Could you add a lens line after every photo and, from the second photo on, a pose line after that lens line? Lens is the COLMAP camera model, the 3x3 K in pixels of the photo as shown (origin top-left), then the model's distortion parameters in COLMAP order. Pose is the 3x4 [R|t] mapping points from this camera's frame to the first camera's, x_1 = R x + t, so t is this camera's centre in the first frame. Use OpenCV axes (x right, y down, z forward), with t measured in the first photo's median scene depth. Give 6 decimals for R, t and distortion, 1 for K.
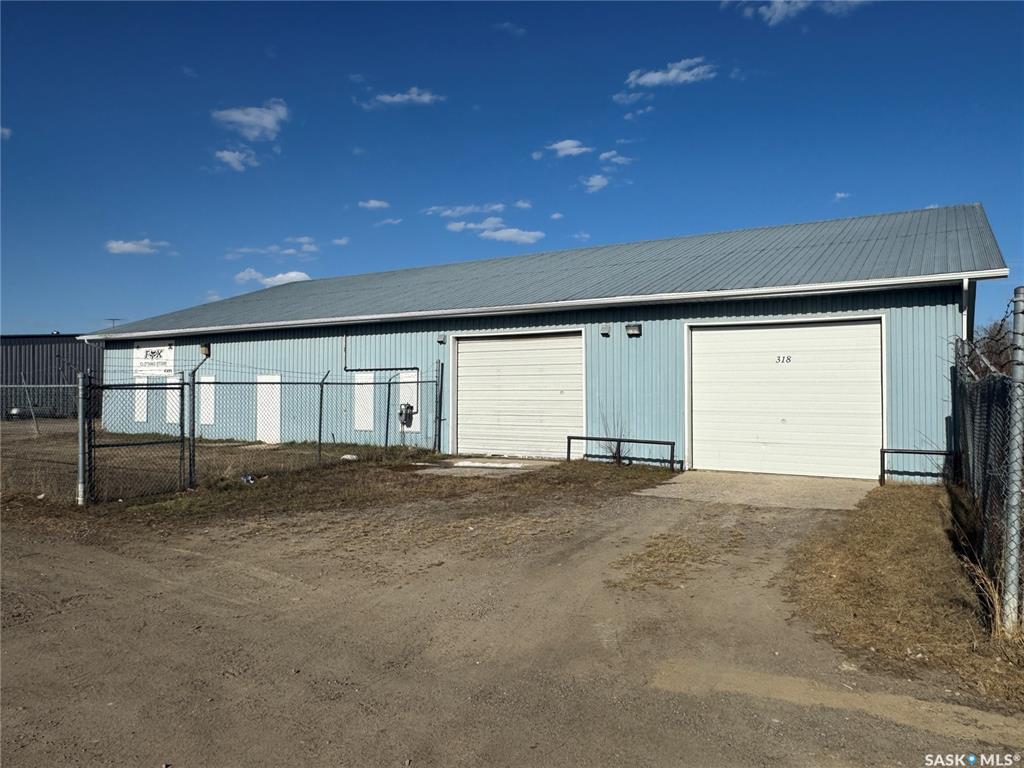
lens RADIAL K [[719.7, 0, 512.0], [0, 719.7, 384.0], [0, 0, 1]] dist [0.031833, 0.000860]
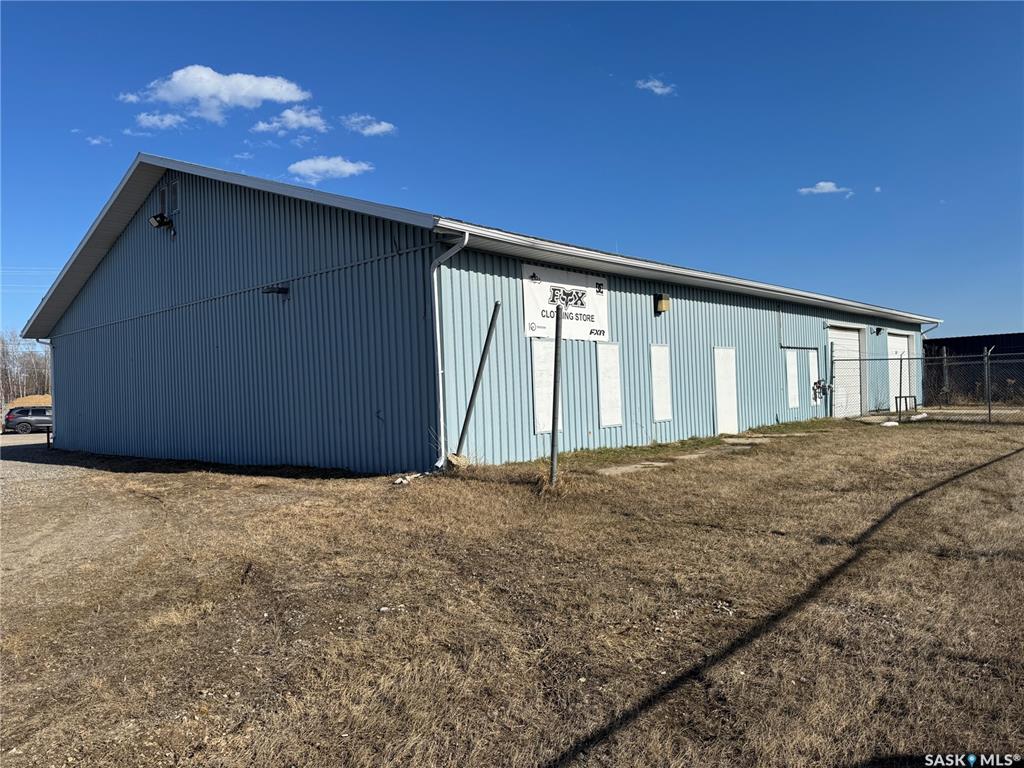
lens RADIAL K [[708.7, 0, 512.0], [0, 708.7, 384.0], [0, 0, 1]] dist [0.099344, -0.124830]
pose [[0.202956, 0.007725, 0.979157, -1.321585], [0.027425, 0.999532, -0.013570, 0.034810], [-0.978804, 0.029608, 0.202650, 1.243809]]
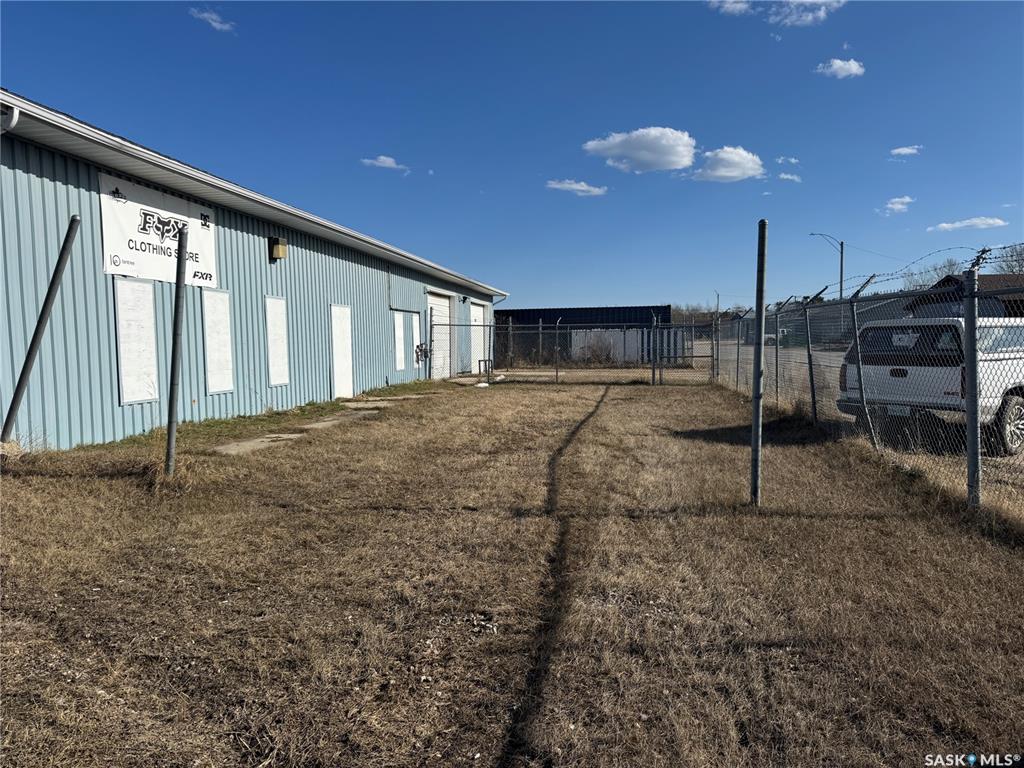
lens RADIAL K [[708.7, 0, 512.0], [0, 708.7, 384.0], [0, 0, 1]] dist [0.099344, -0.124830]
pose [[-0.373549, -0.043298, 0.926599, -1.241791], [0.010227, 0.998657, 0.050788, 0.035593], [-0.927554, 0.028448, -0.372604, 1.289695]]
